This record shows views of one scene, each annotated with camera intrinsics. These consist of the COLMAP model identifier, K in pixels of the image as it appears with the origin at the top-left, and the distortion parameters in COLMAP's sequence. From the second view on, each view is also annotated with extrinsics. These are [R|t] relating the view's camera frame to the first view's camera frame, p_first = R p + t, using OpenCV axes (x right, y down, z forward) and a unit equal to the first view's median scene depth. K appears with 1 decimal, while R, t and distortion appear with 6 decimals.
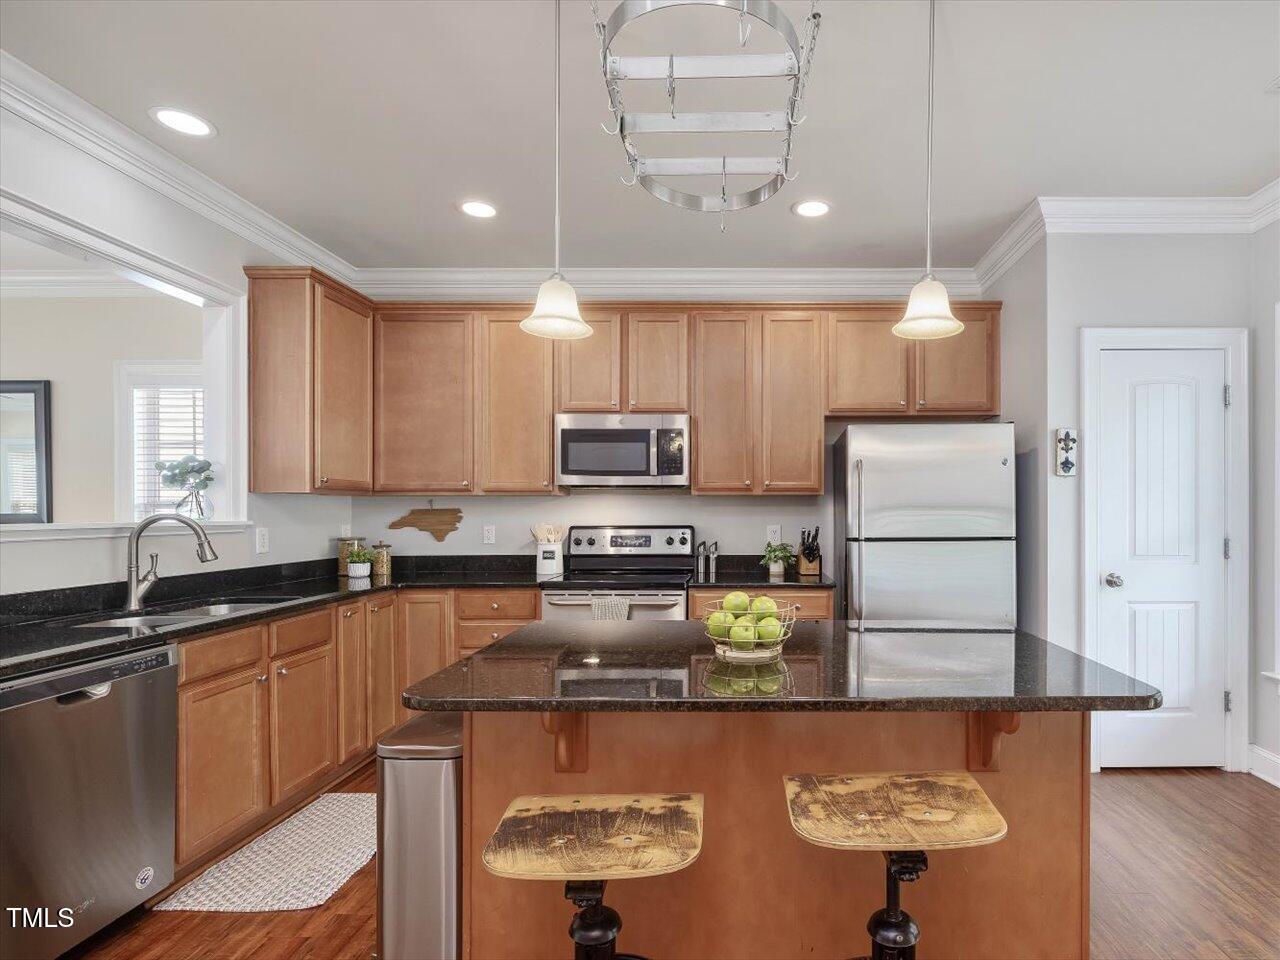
lens RADIAL K [[656.9, 0, 751.5], [0, 656.9, 514.9], [0, 0, 1]] dist [-0.003202, -0.000048]
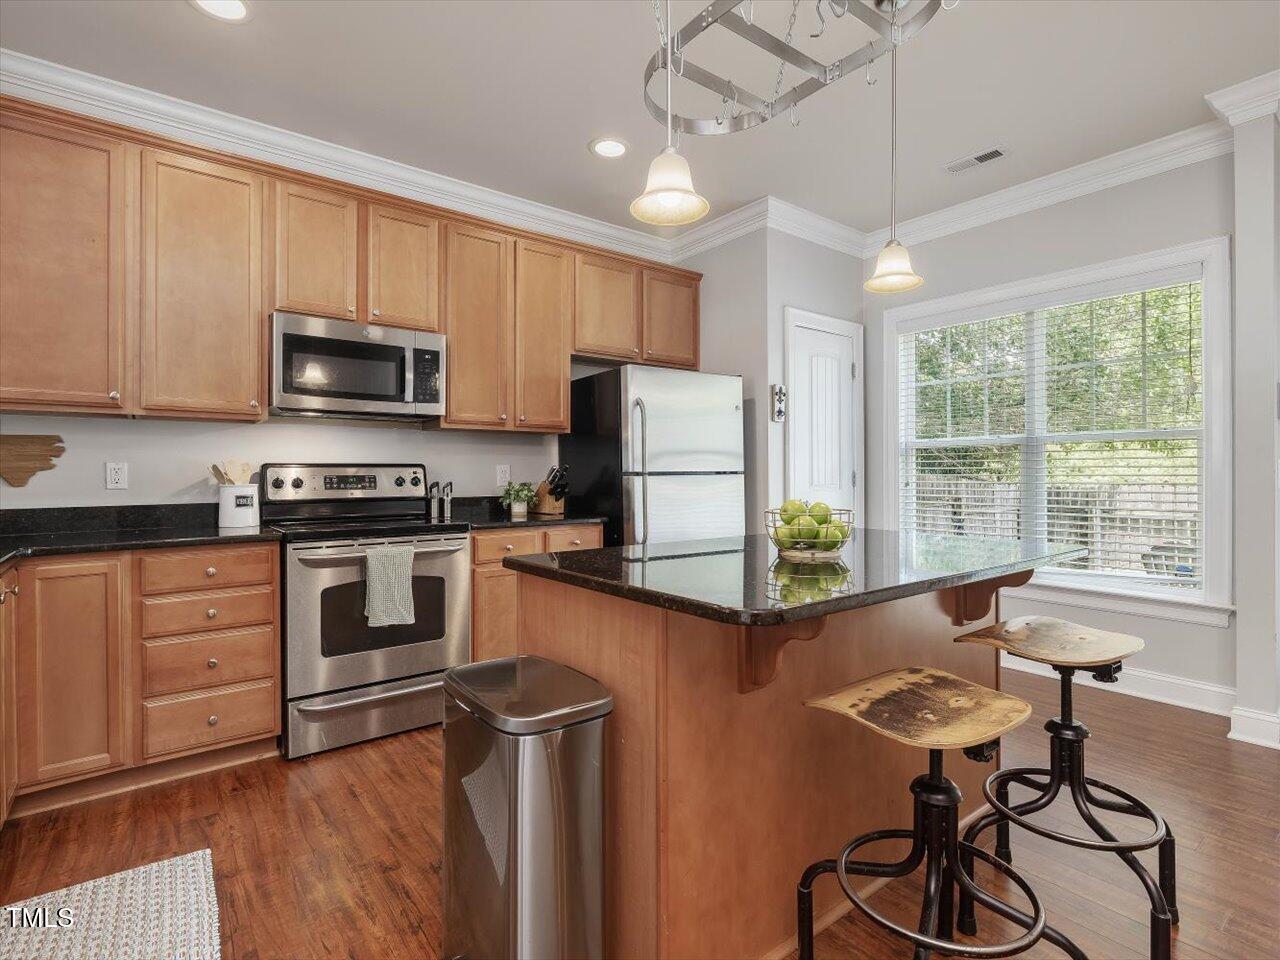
lens RADIAL K [[649.0, 0, 644.2], [0, 649.0, 471.6], [0, 0, 1]] dist [0.000312, 0.000292]
pose [[0.788596, 0.000319, 0.614912, -0.420094], [0.005782, 0.999952, -0.007933, 0.037773], [-0.614885, 0.009811, 0.788556, 0.151940]]
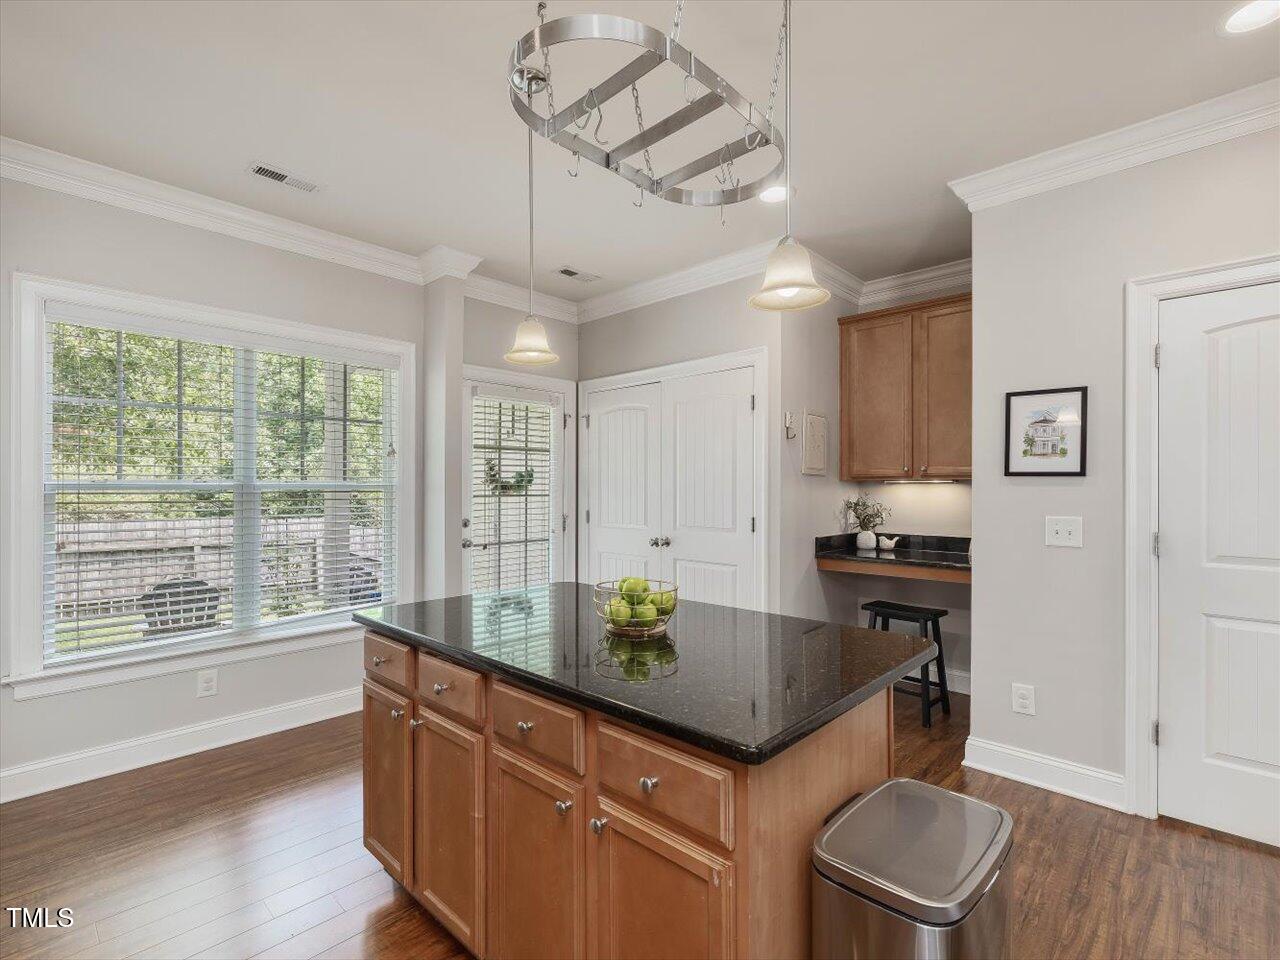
lens RADIAL K [[605.7, 0, 648.5], [0, 605.7, 488.9], [0, 0, 1]] dist [-0.000630, 0.000884]
pose [[-0.731964, 0.003380, 0.681334, -0.348353], [0.005975, 0.999981, 0.001458, -0.011214], [-0.681317, 0.005138, -0.731971, 0.834272]]
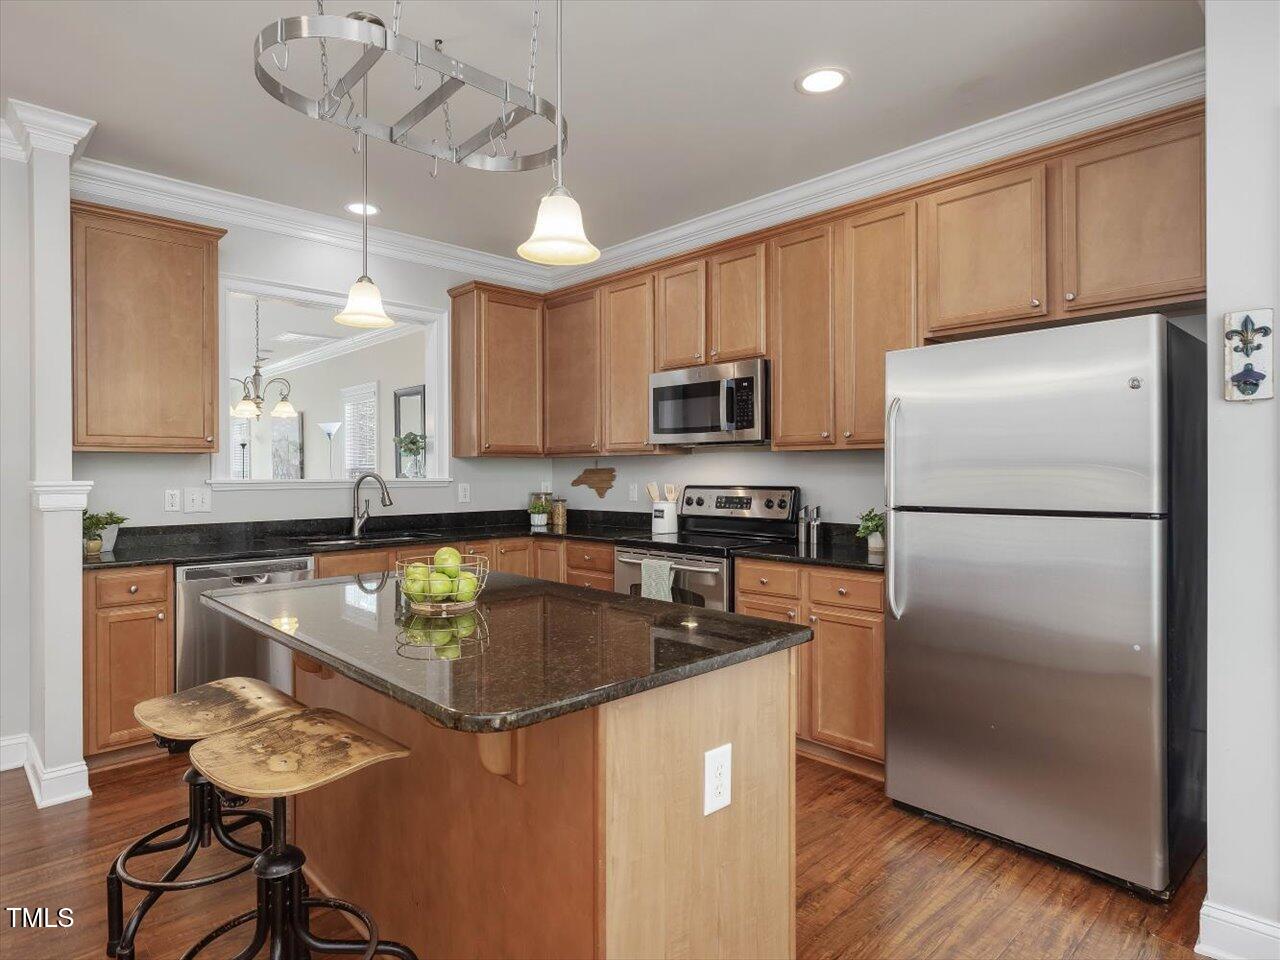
lens RADIAL K [[726.5, 0, 609.0], [0, 726.5, 477.3], [0, 0, 1]] dist [-0.002891, 0.001261]
pose [[0.674258, 0.004345, -0.738483, 0.481522], [-0.000681, 0.999986, 0.005262, -0.000698], [0.738496, -0.003045, 0.674251, 0.199738]]
